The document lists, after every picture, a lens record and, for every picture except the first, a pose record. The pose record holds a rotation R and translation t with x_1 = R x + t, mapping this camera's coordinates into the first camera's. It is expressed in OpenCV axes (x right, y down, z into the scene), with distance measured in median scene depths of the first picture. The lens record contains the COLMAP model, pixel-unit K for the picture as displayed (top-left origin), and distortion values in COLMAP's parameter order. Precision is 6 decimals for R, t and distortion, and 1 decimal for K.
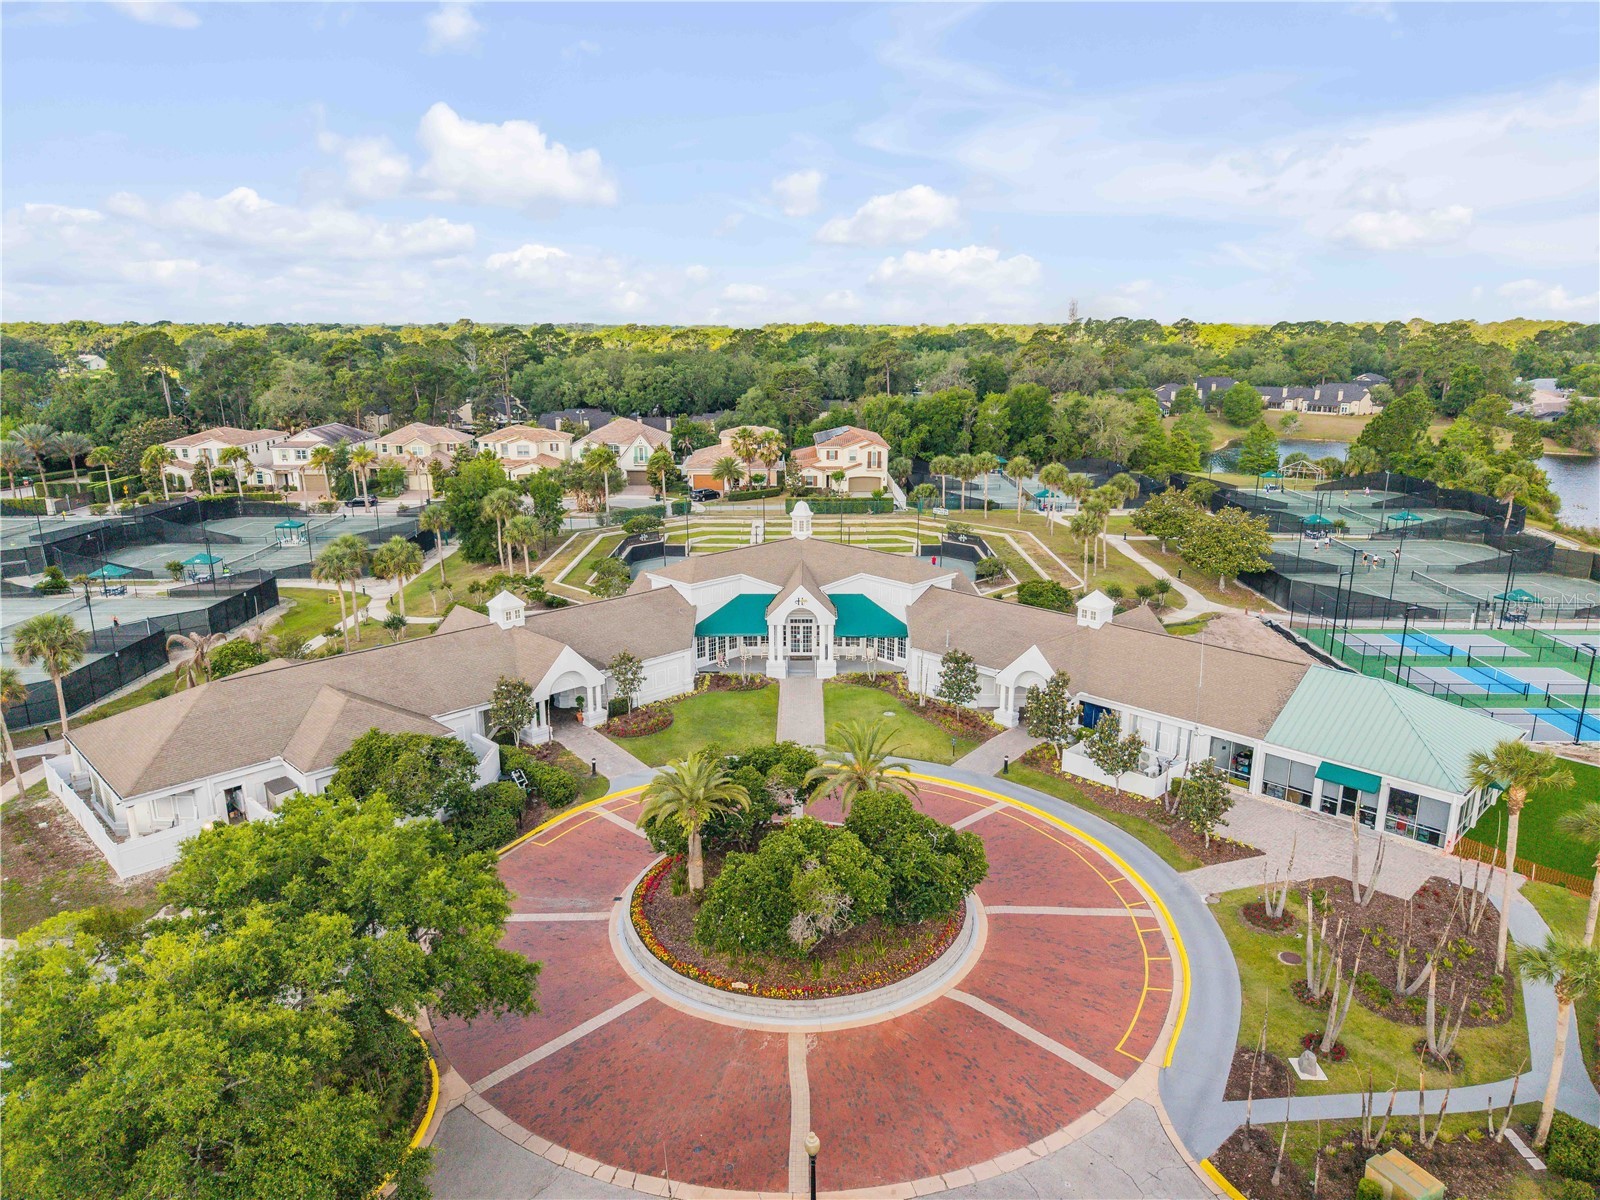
lens RADIAL K [[1098.2, 0, 792.4], [0, 1098.2, 594.6], [0, 0, 1]] dist [0.005170, 0.000825]
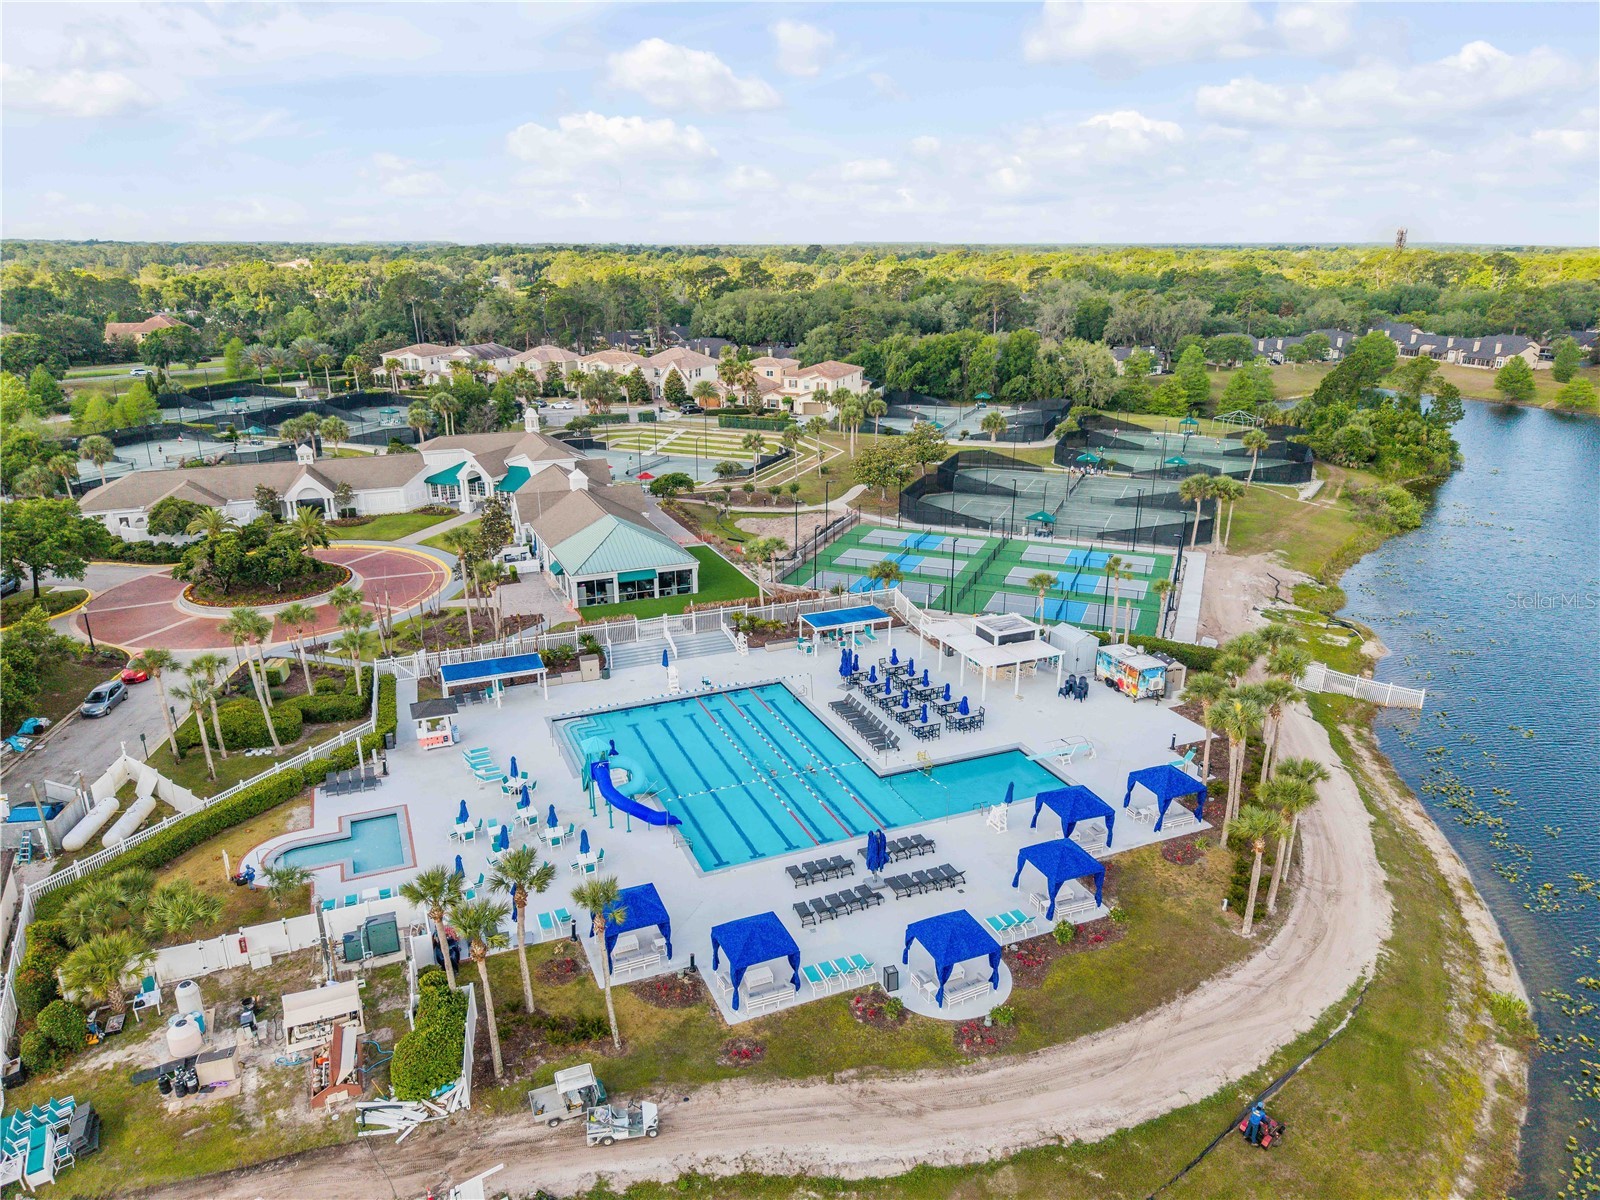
lens RADIAL K [[1098.2, 0, 811.3], [0, 1098.2, 601.8], [0, 0, 1]] dist [0.005170, 0.000825]
pose [[0.935551, 0.115684, -0.333709, 0.513282], [-0.089538, 0.991655, 0.092752, 0.003850], [0.341655, -0.056894, 0.938102, -0.205908]]
